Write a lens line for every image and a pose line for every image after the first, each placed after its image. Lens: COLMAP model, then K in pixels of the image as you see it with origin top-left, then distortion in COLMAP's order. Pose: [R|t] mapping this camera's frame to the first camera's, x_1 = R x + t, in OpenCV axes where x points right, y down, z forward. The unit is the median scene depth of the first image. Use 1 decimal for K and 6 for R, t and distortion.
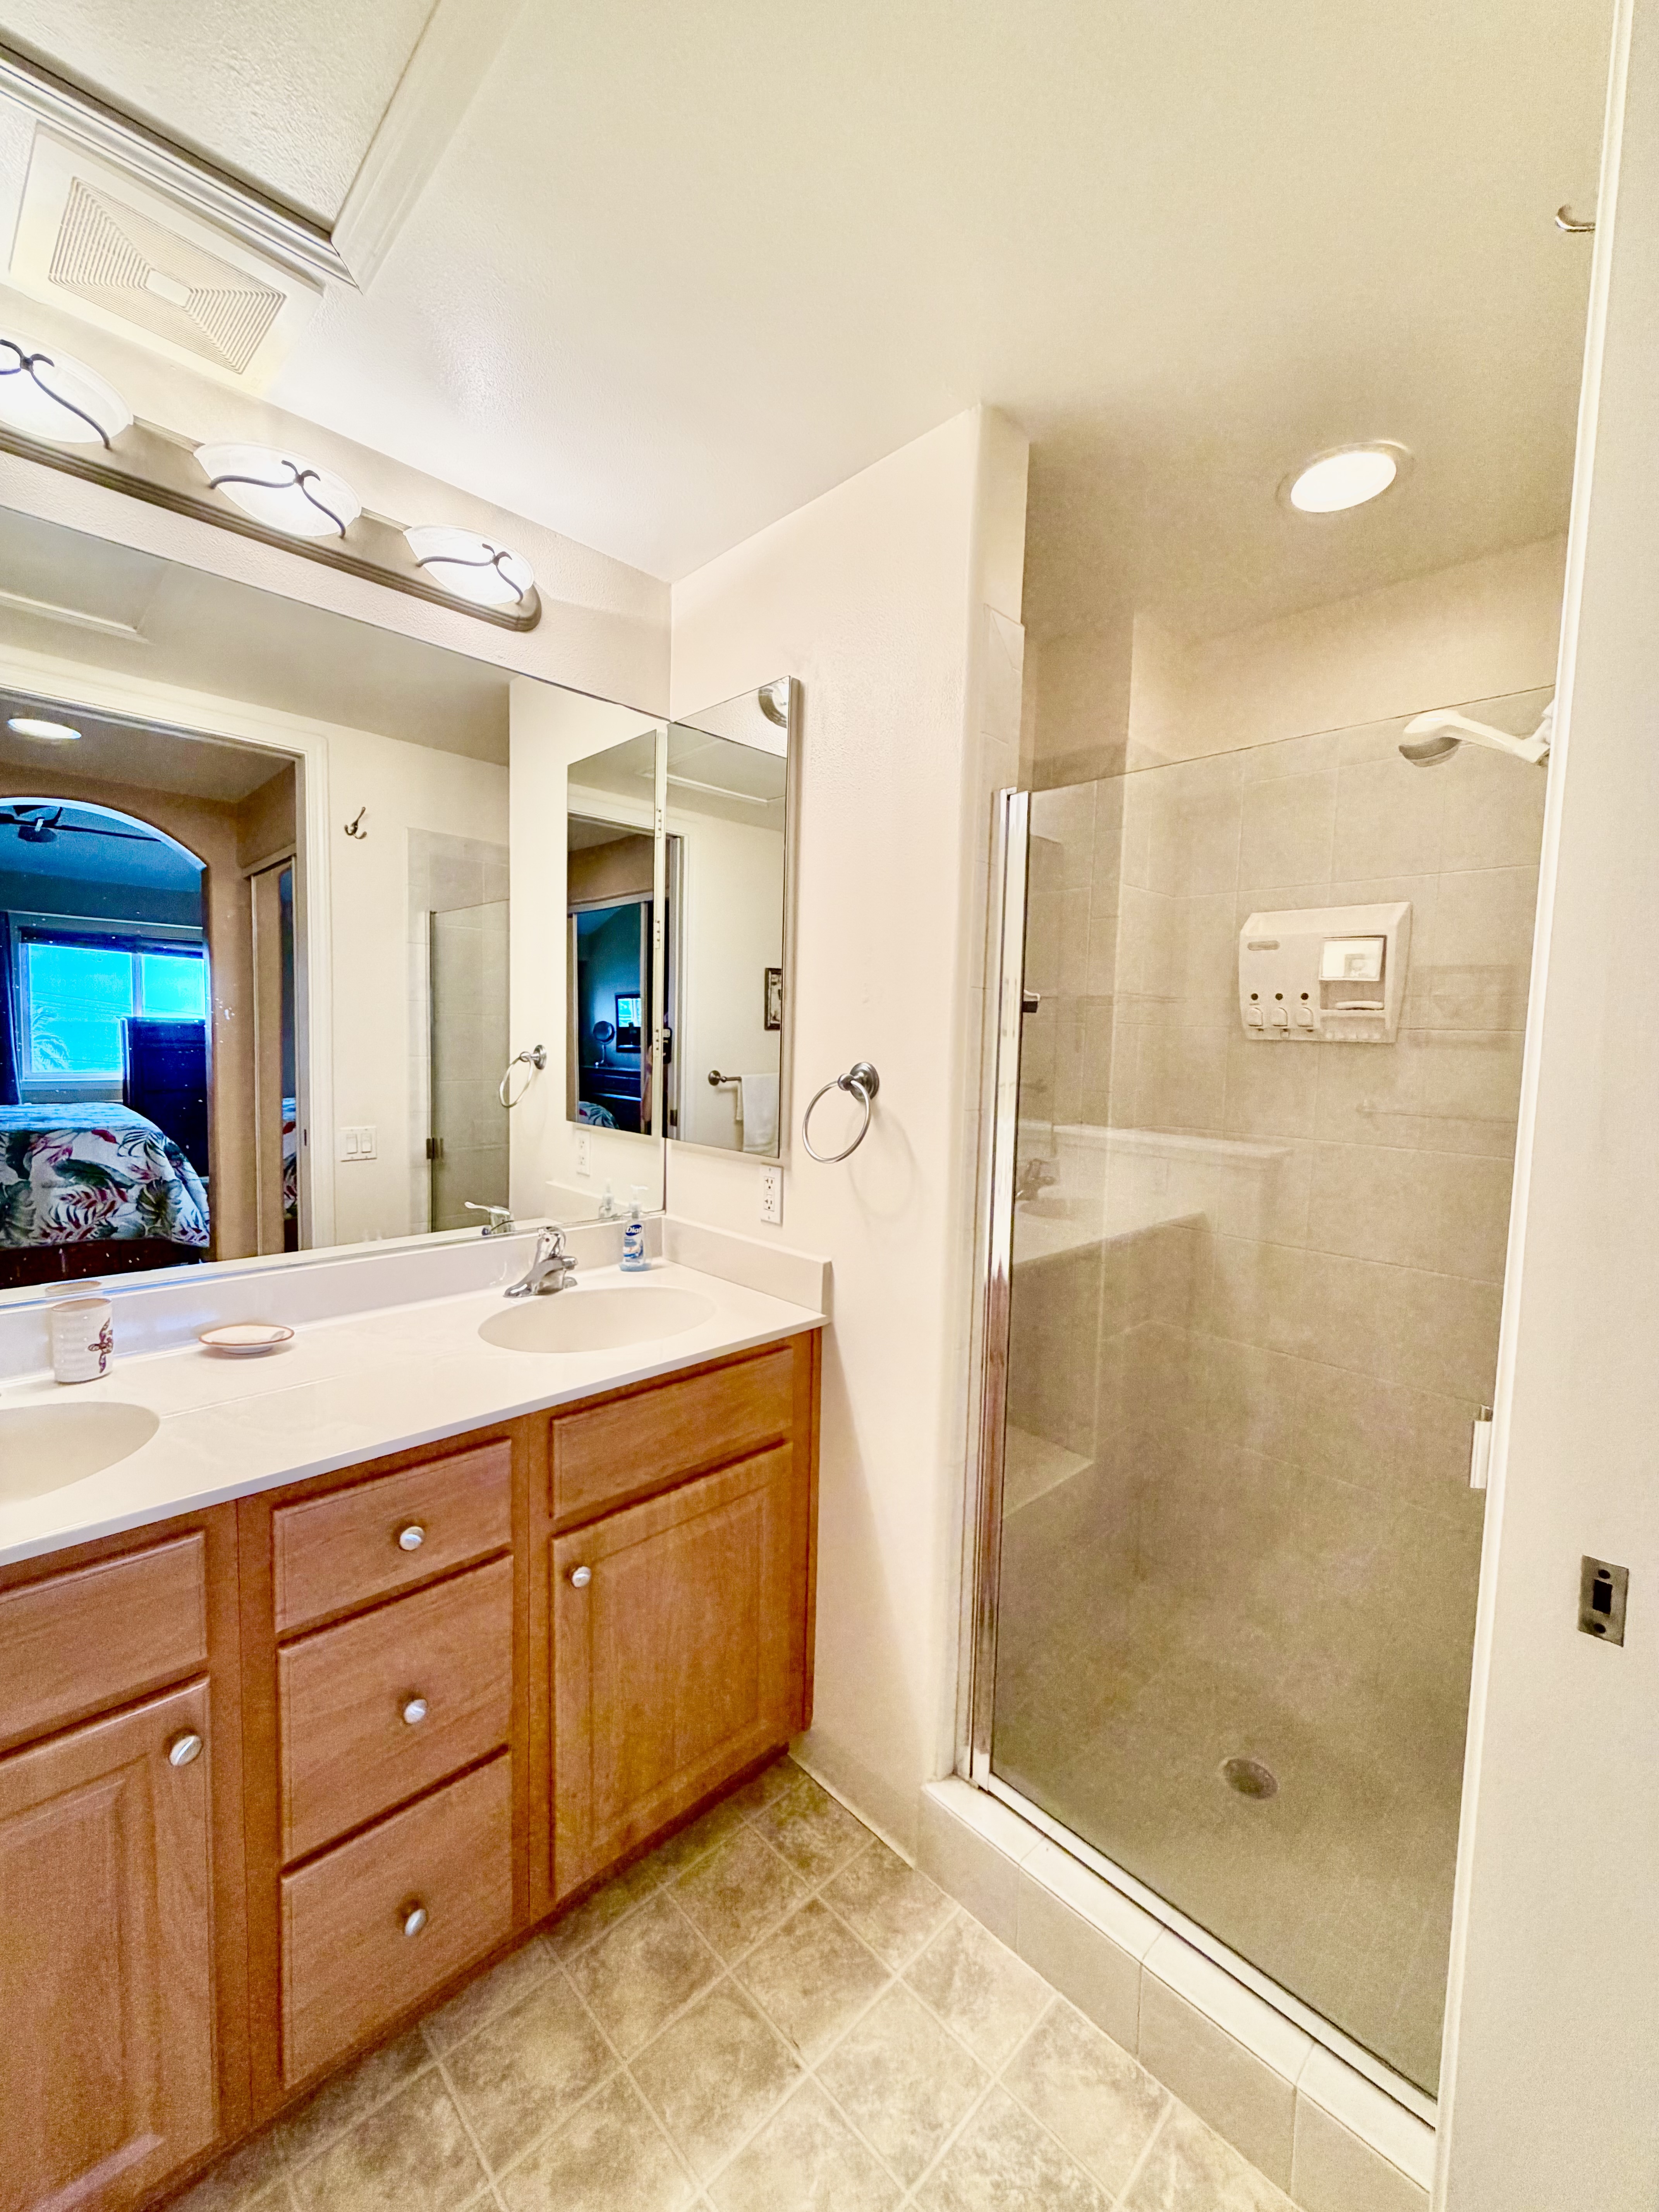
lens RADIAL K [[883.6, 0, 831.6], [0, 883.6, 1097.6], [0, 0, 1]] dist [0.000509, -0.000248]
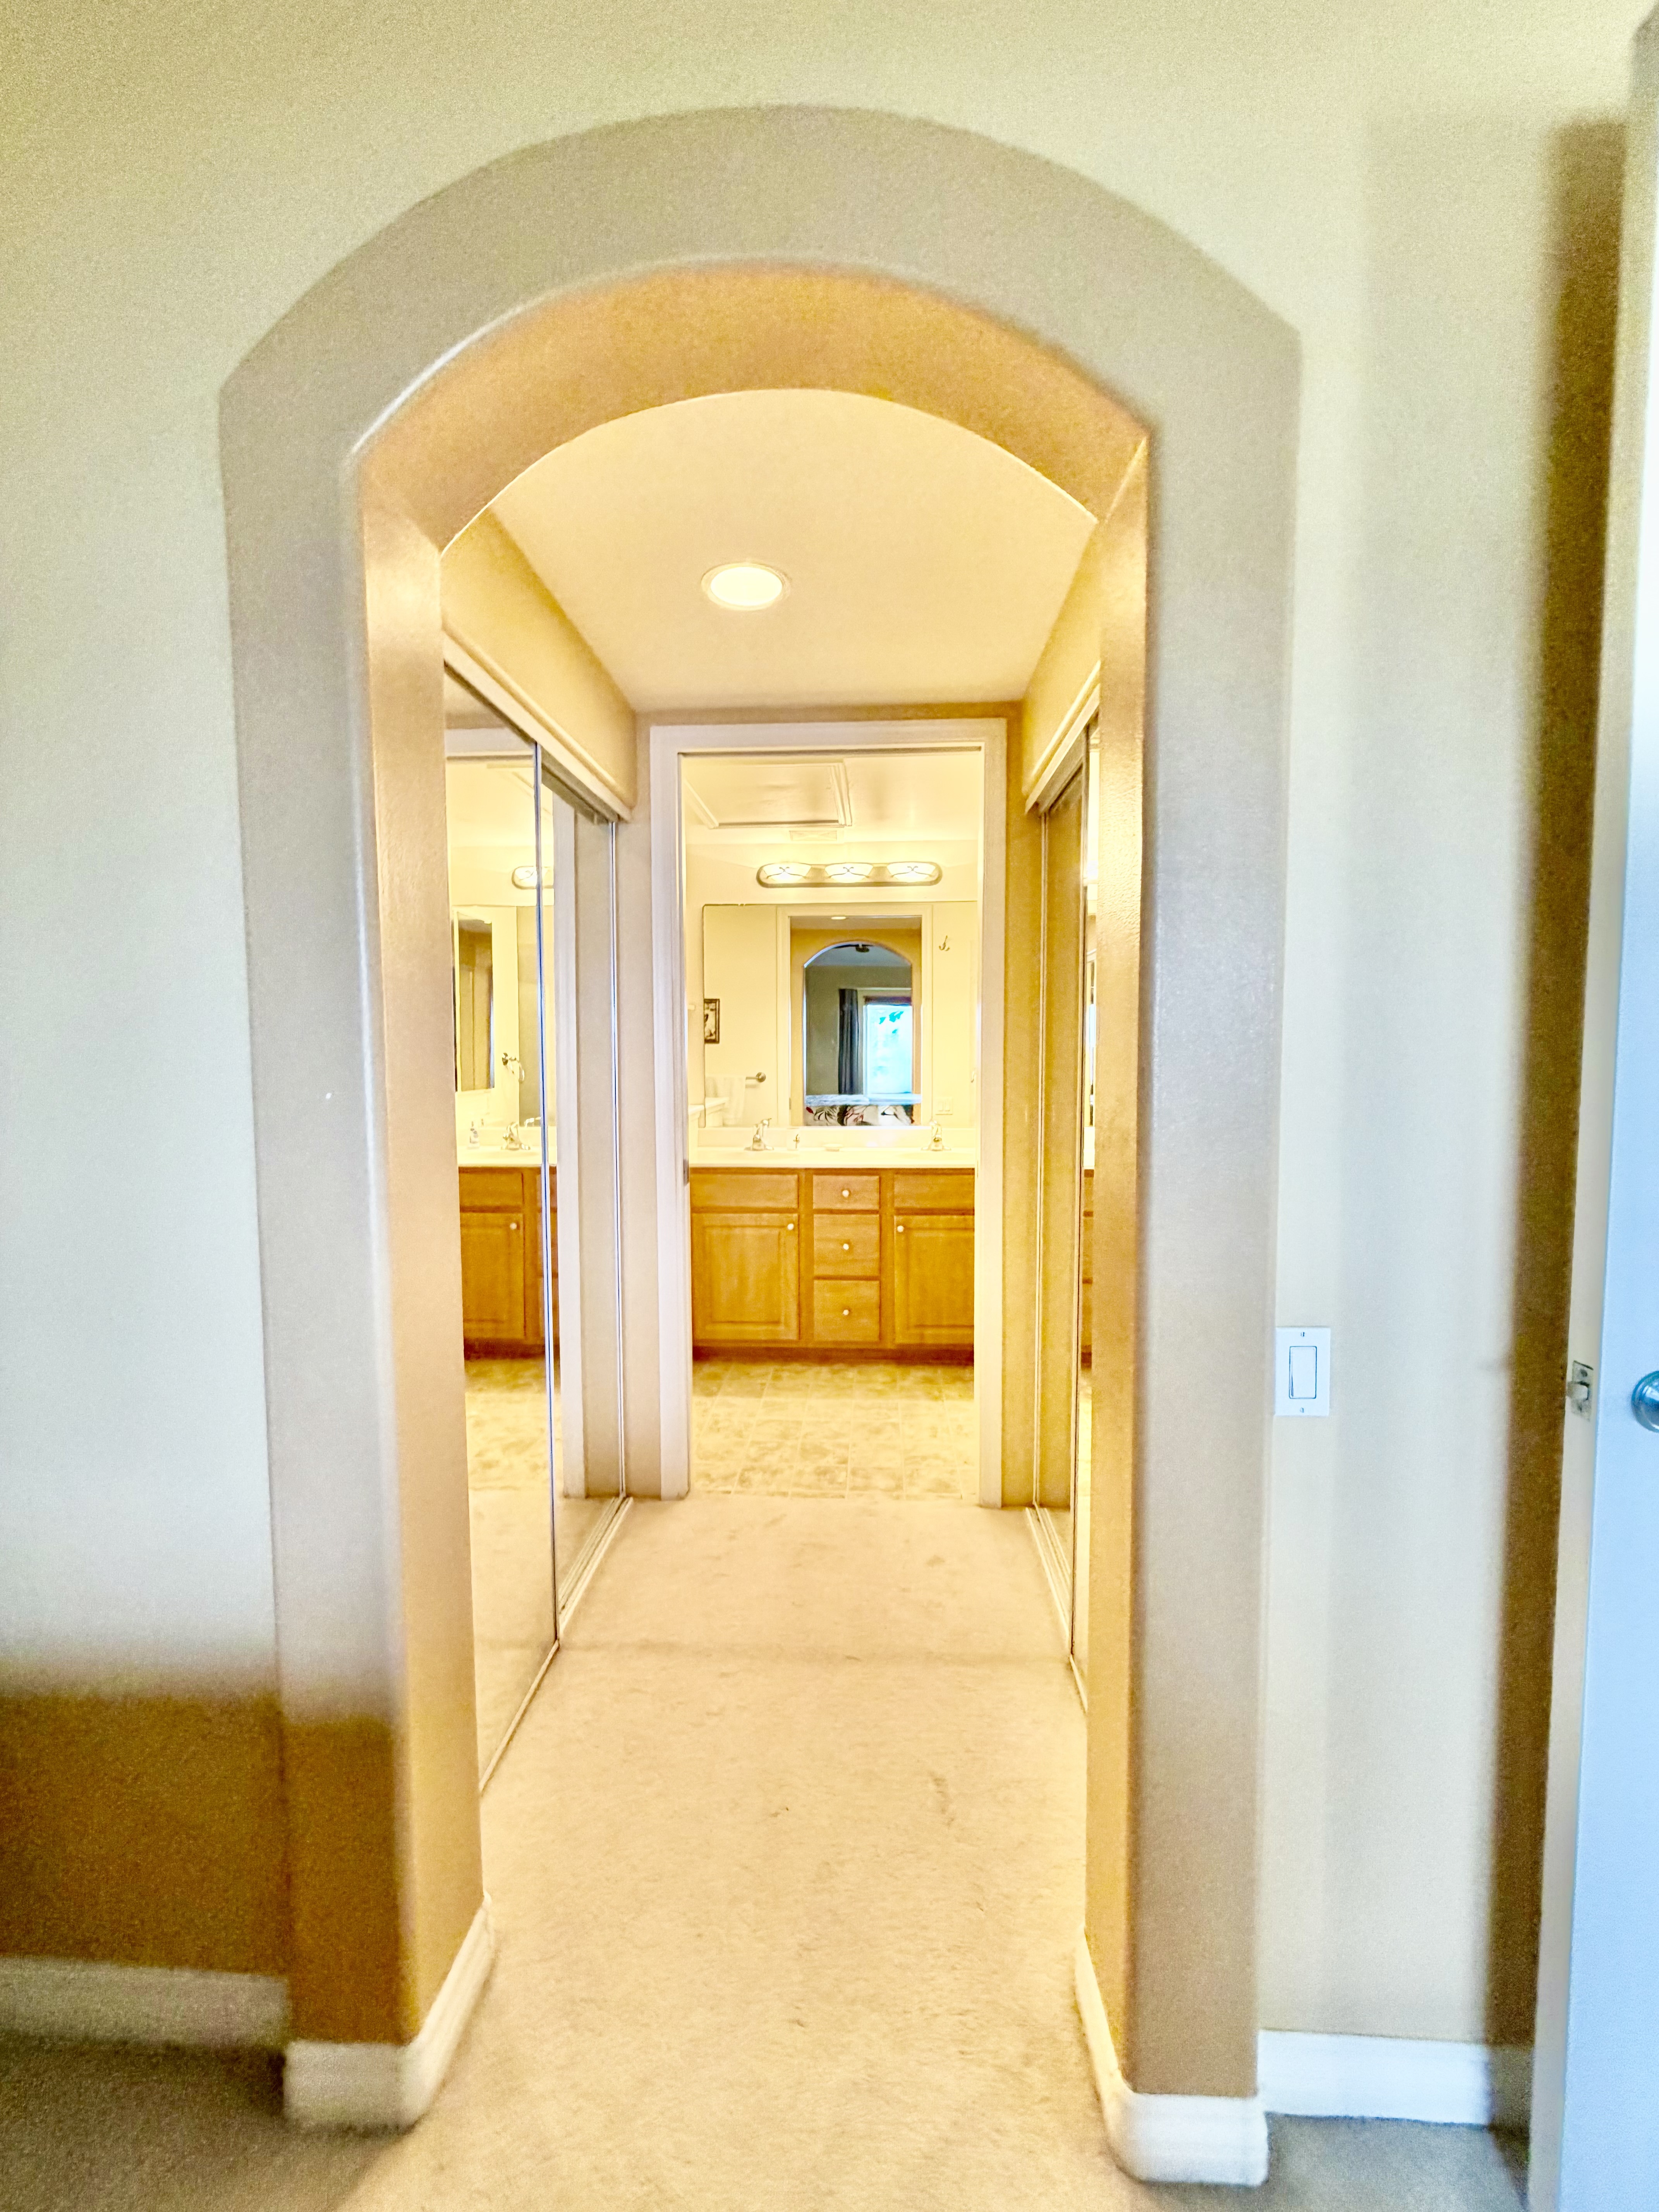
lens RADIAL K [[883.6, 0, 831.6], [0, 883.6, 1097.6], [0, 0, 1]] dist [0.000509, -0.000248]
pose [[0.676541, 0.013717, -0.736277, 1.469710], [-0.030394, 0.999495, -0.009308, 0.119011], [0.735777, 0.028676, 0.676616, -1.001657]]
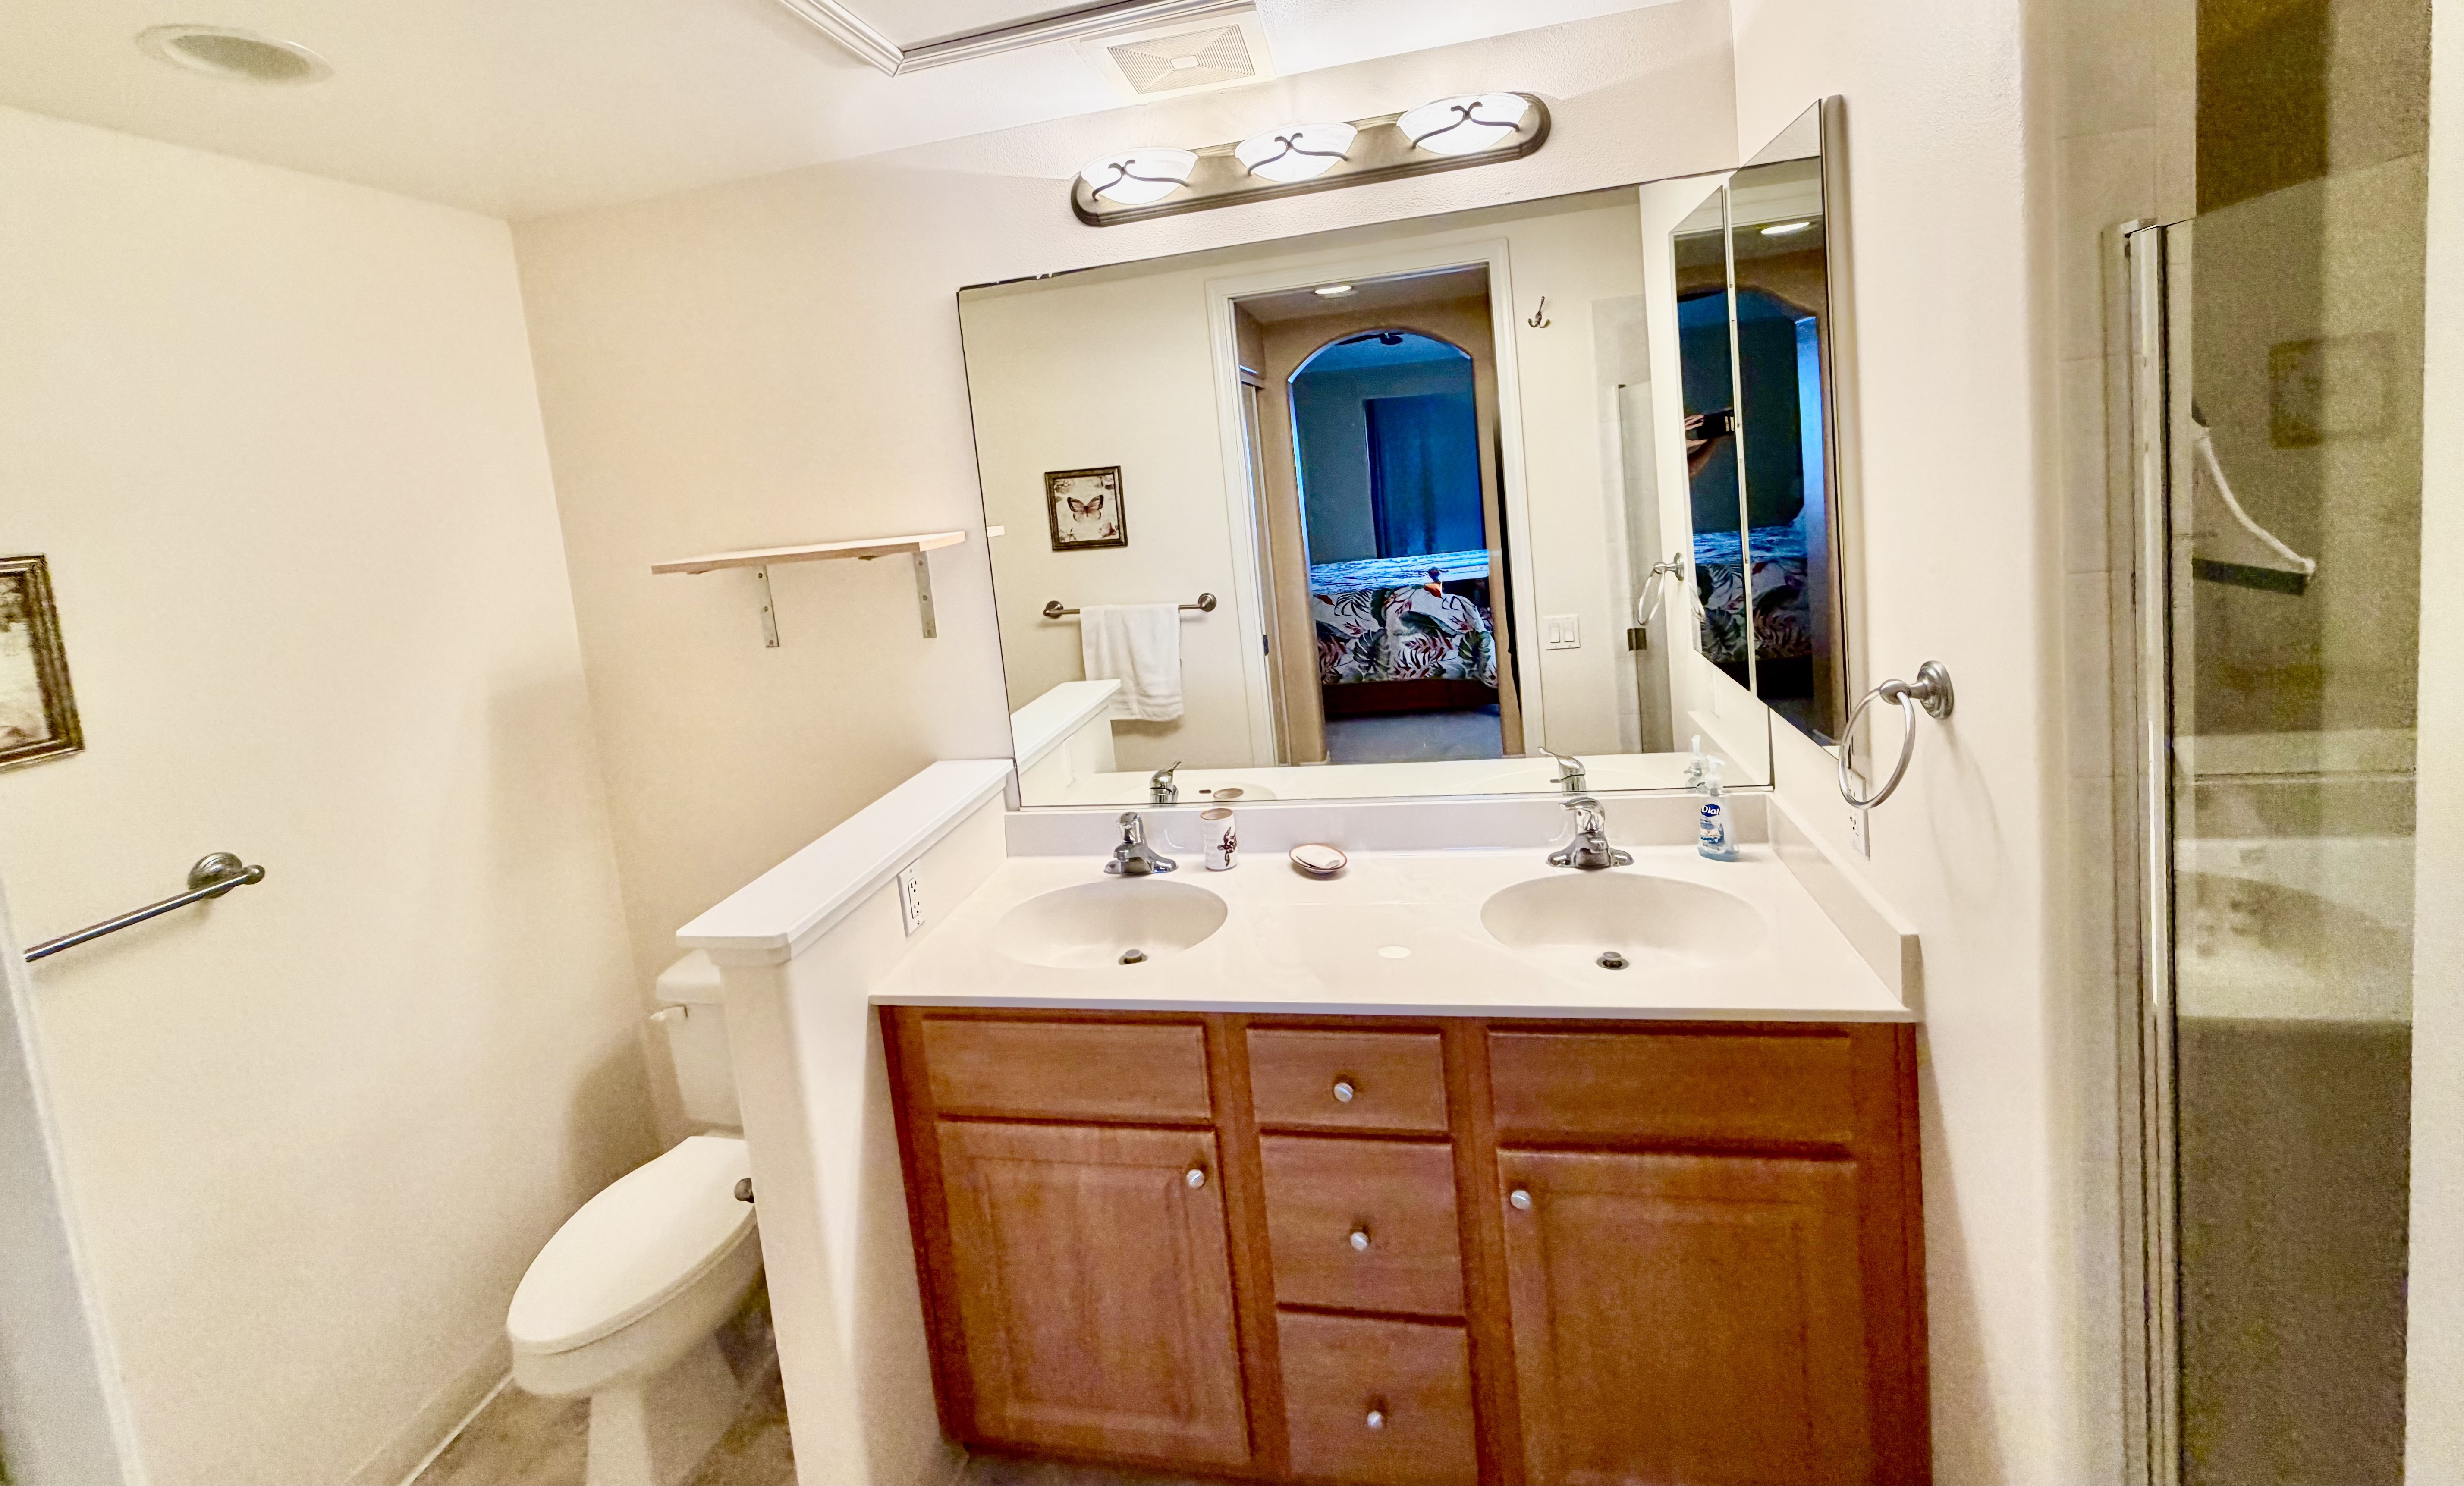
lens RADIAL K [[988.8, 0, 1222.5], [0, 988.8, 560.1], [0, 0, 1]] dist [-0.001132, -0.000078]
pose [[0.547905, -0.004698, -0.836527, 0.377340], [0.058971, 0.997713, 0.033022, -0.177401], [0.834459, -0.067423, 0.546930, 0.156797]]
